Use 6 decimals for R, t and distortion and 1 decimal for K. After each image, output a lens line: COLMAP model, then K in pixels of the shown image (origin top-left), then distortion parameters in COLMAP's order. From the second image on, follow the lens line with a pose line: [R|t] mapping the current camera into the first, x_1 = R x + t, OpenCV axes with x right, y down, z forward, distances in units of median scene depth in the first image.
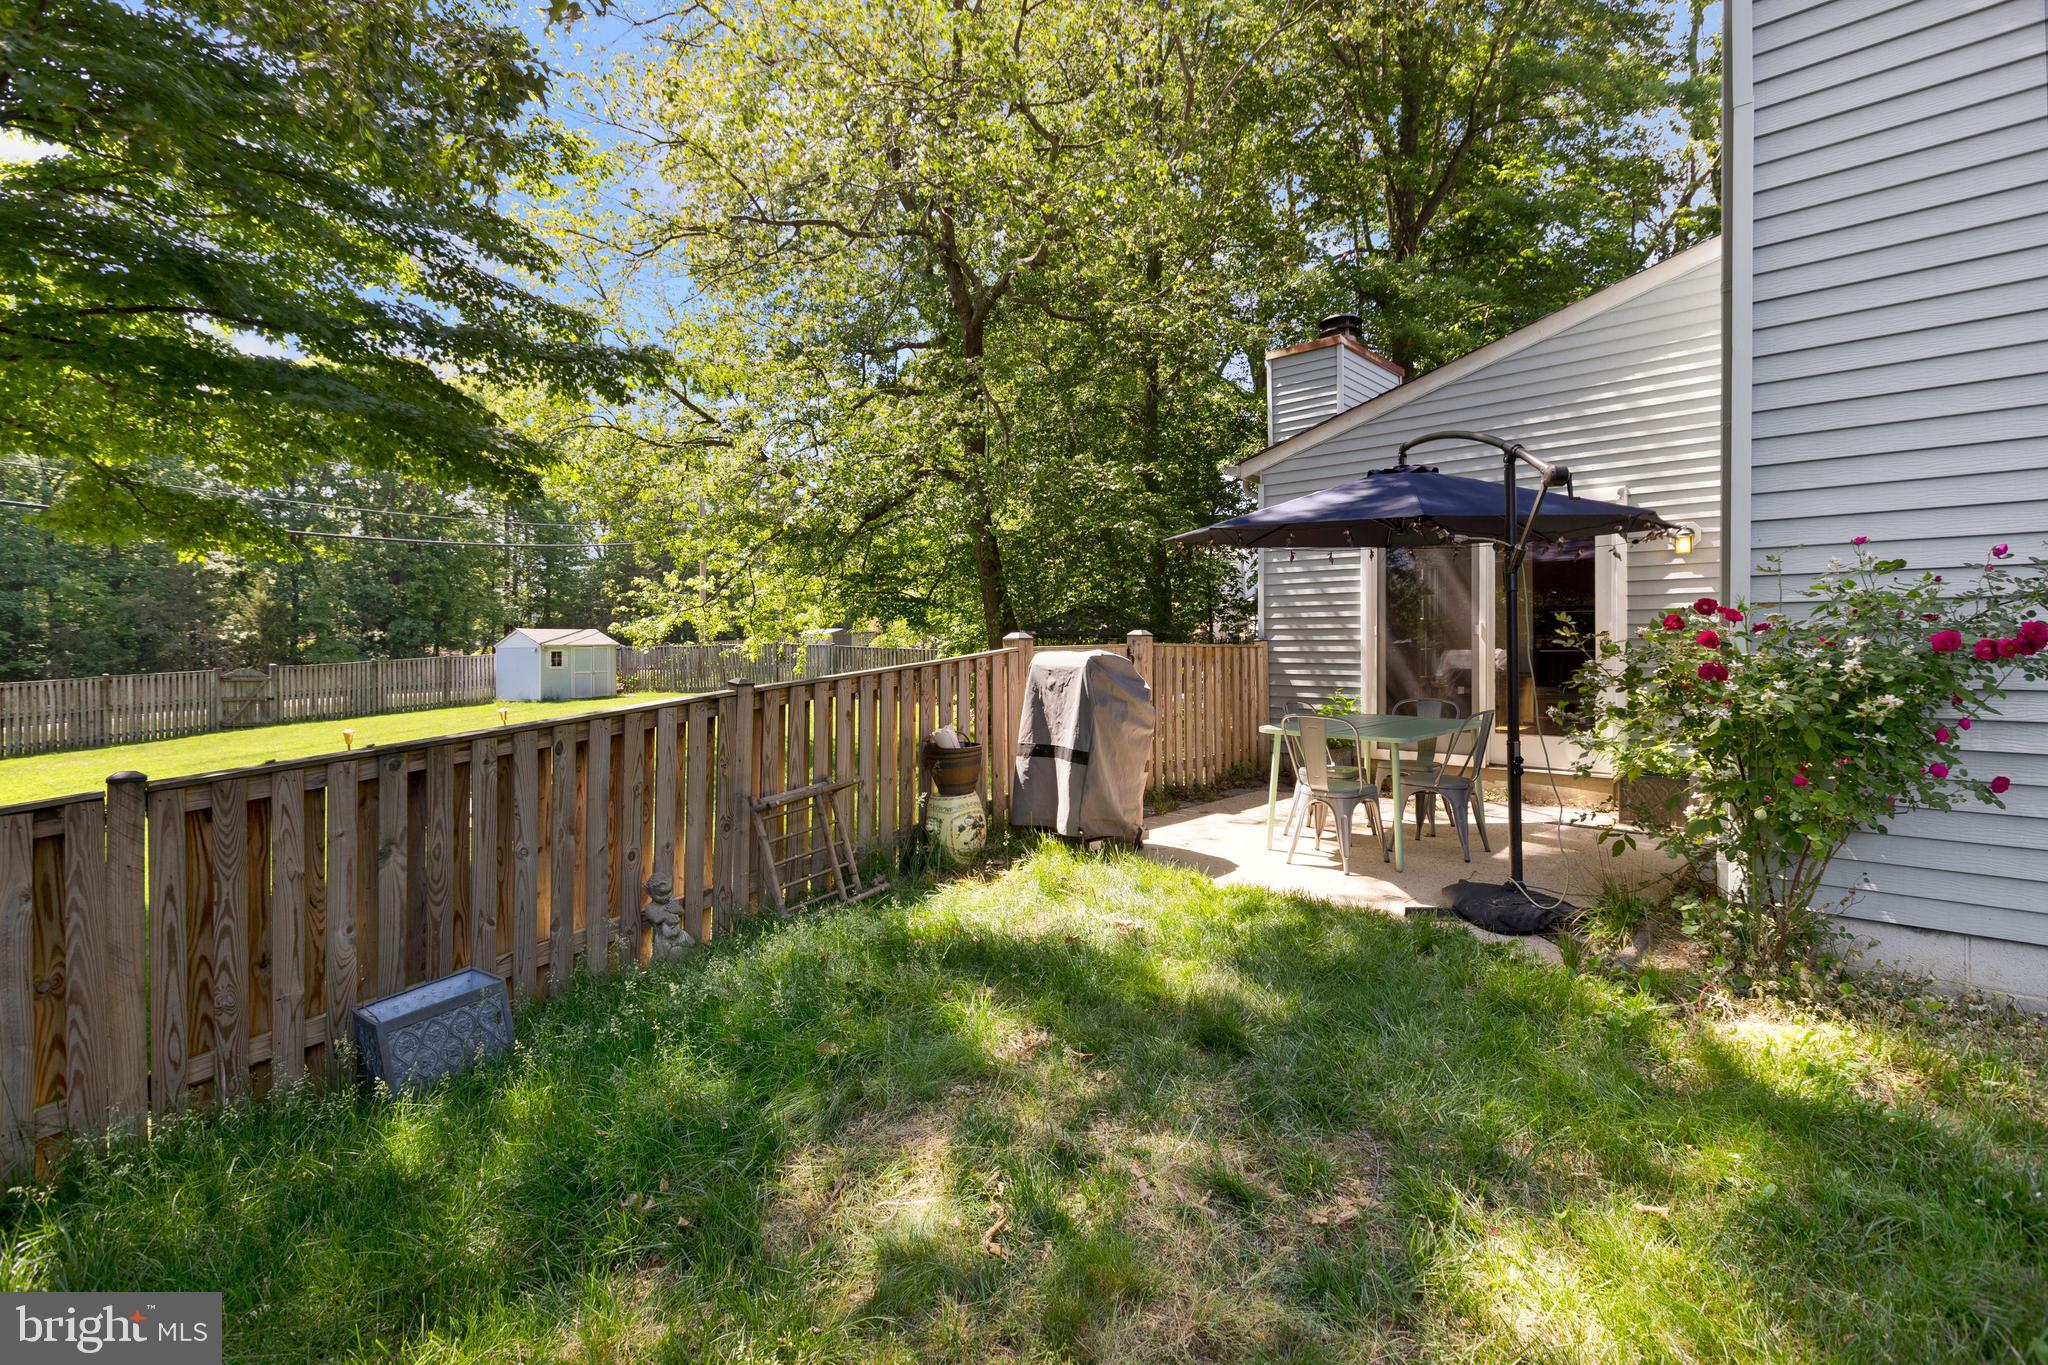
lens RADIAL K [[935.1, 0, 1028.6], [0, 935.1, 660.8], [0, 0, 1]] dist [-0.000375, 0.000934]
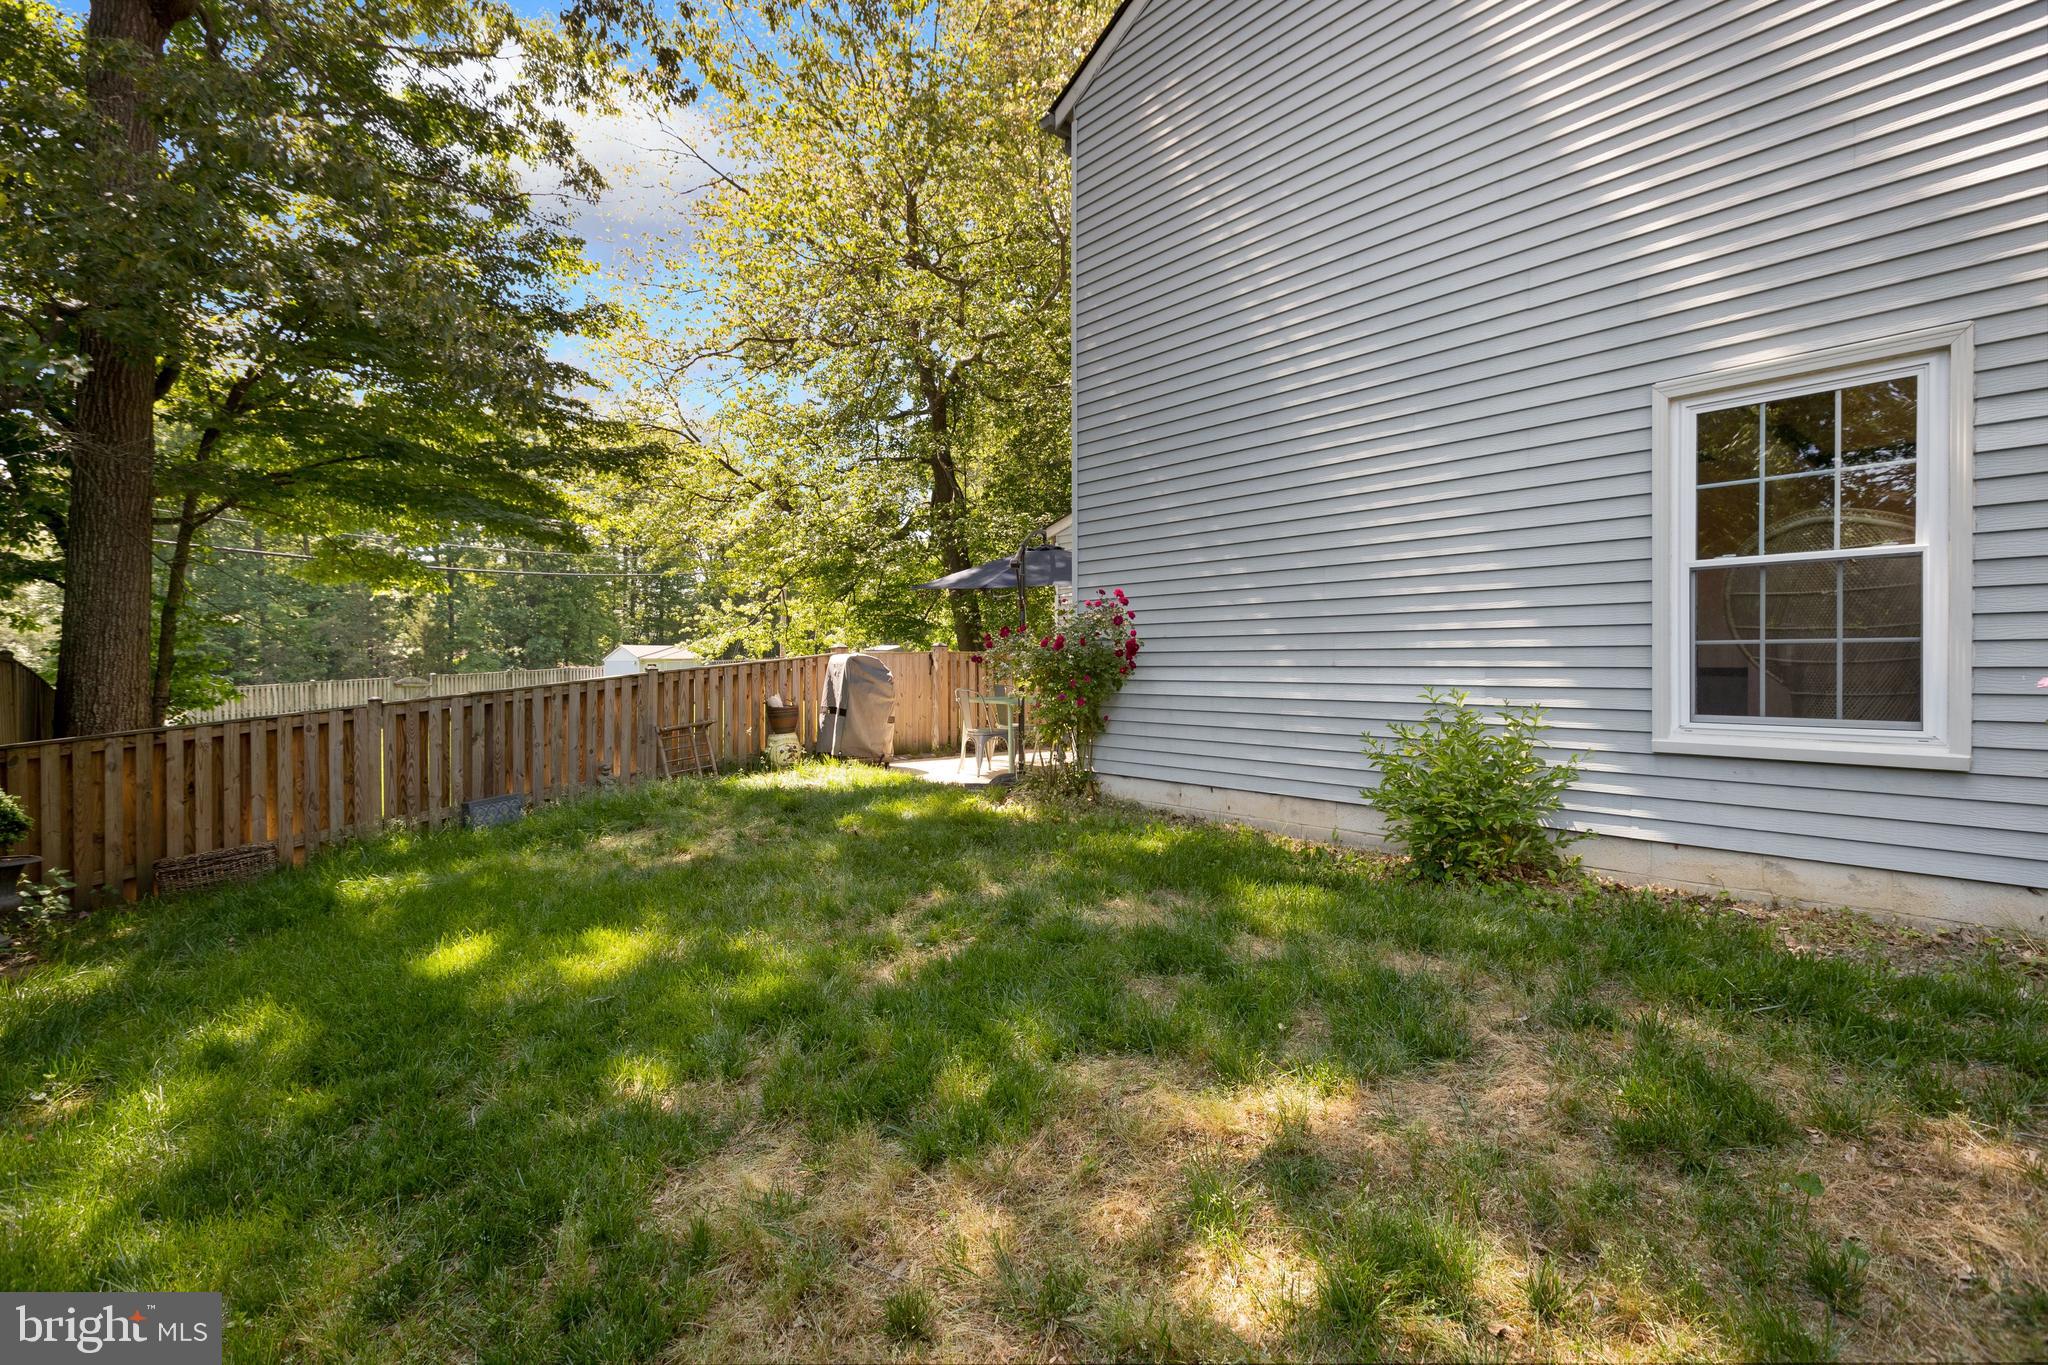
lens RADIAL K [[917.8, 0, 1024.0], [0, 917.8, 682.5], [0, 0, 1]] dist [0.001698, 0.001214]
pose [[0.994116, 0.004829, -0.108212, 0.138824], [-0.004304, 0.999978, 0.005087, 0.007984], [0.108234, -0.004591, 0.994115, -0.169620]]
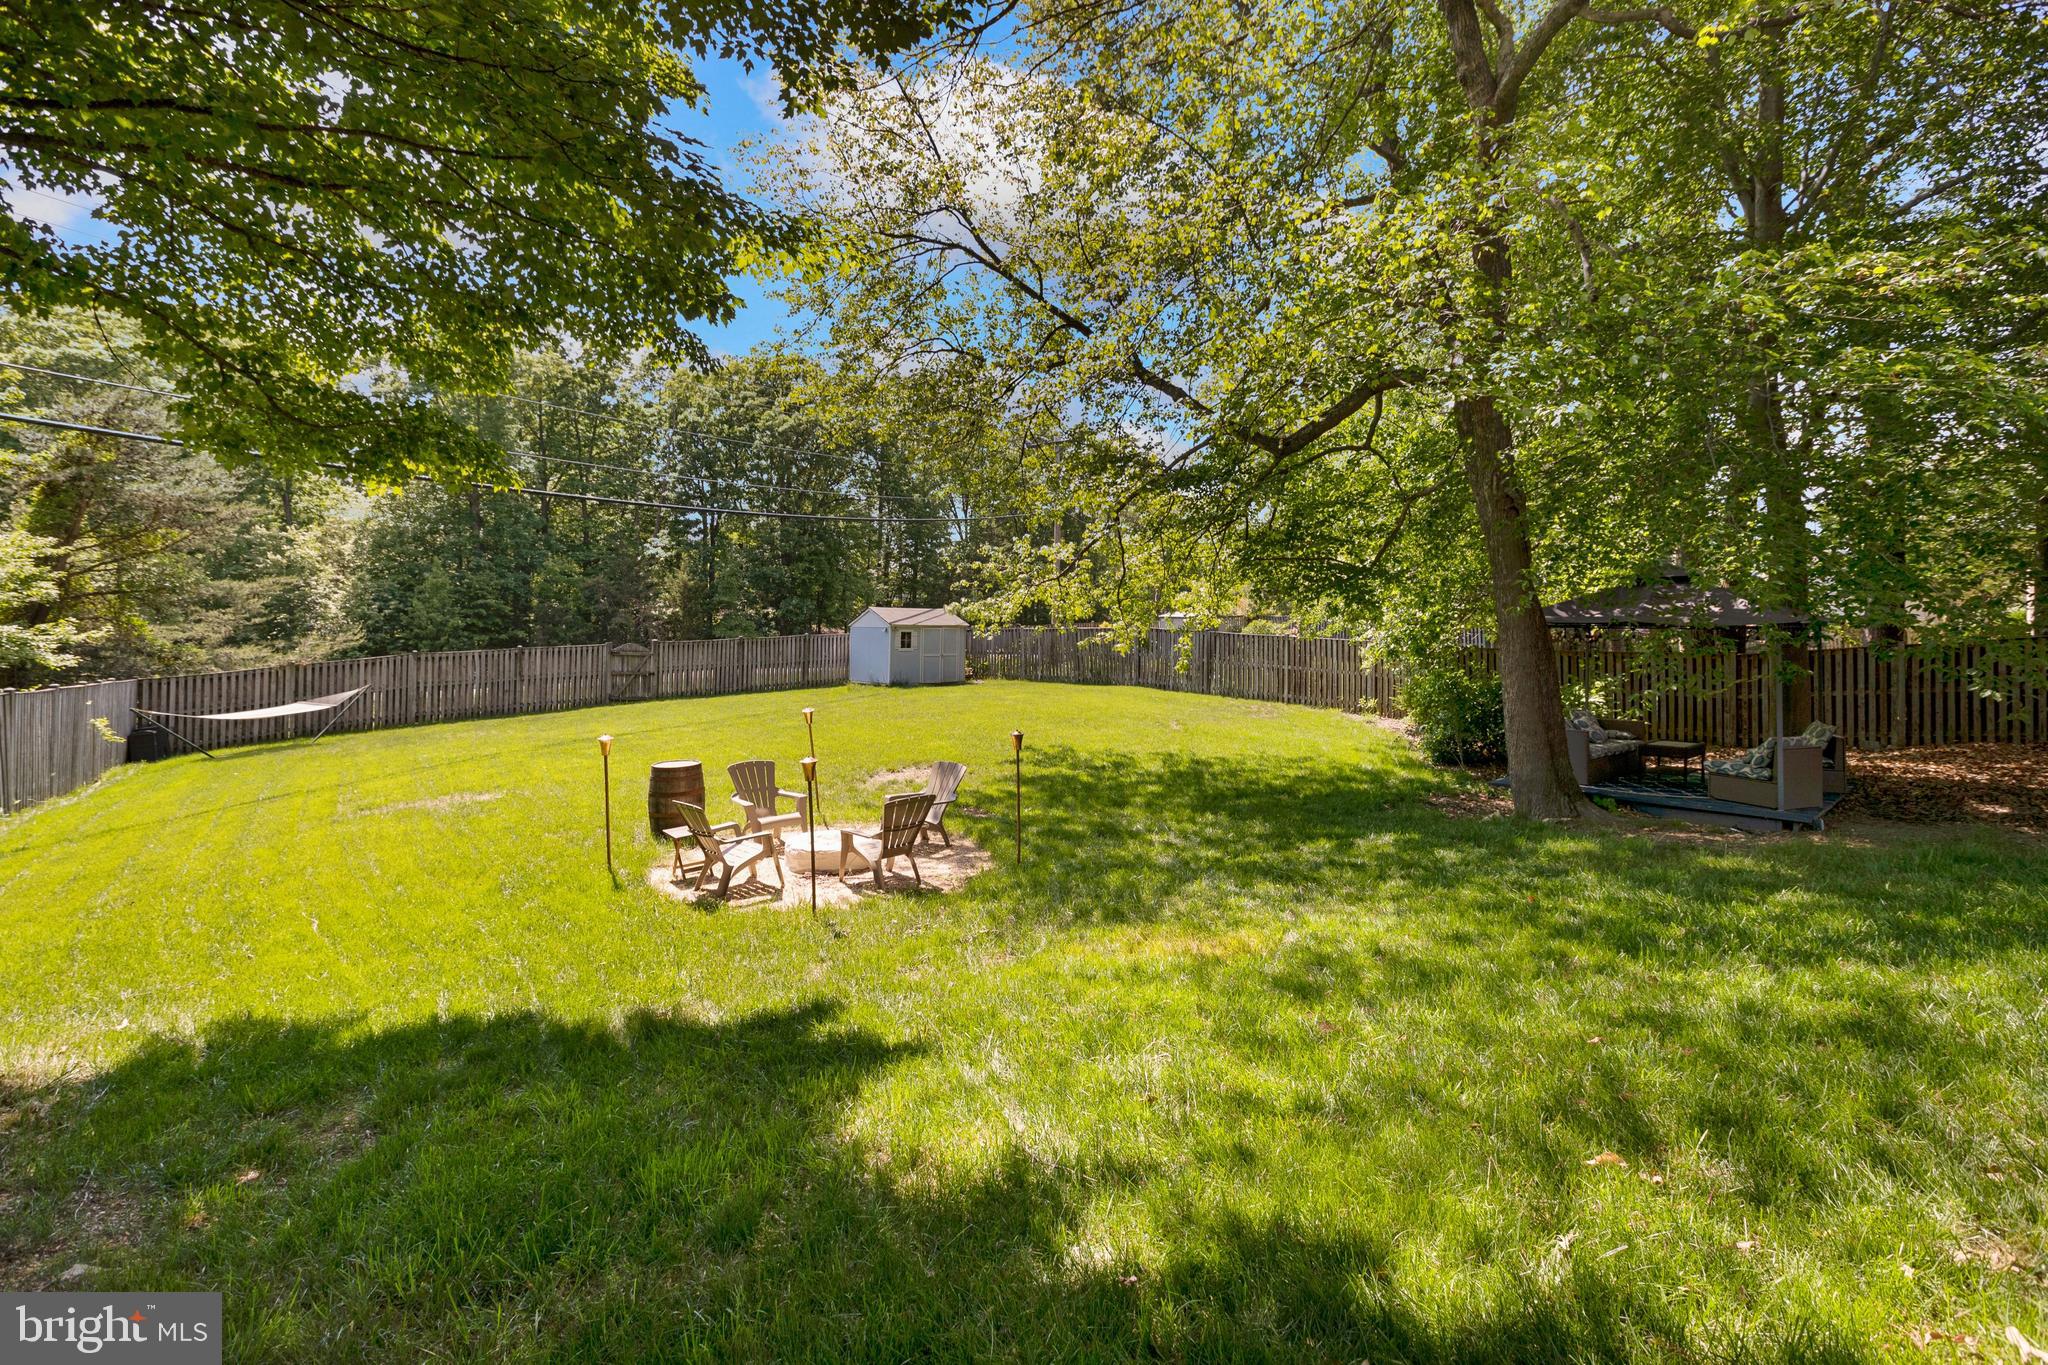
lens RADIAL K [[935.1, 0, 1028.6], [0, 935.1, 660.8], [0, 0, 1]] dist [-0.000375, 0.000934]
pose [[0.935512, 0.029703, -0.352045, -0.087550], [-0.023500, 0.999484, 0.021881, -0.006757], [0.352513, -0.012197, 0.935727, 0.240769]]
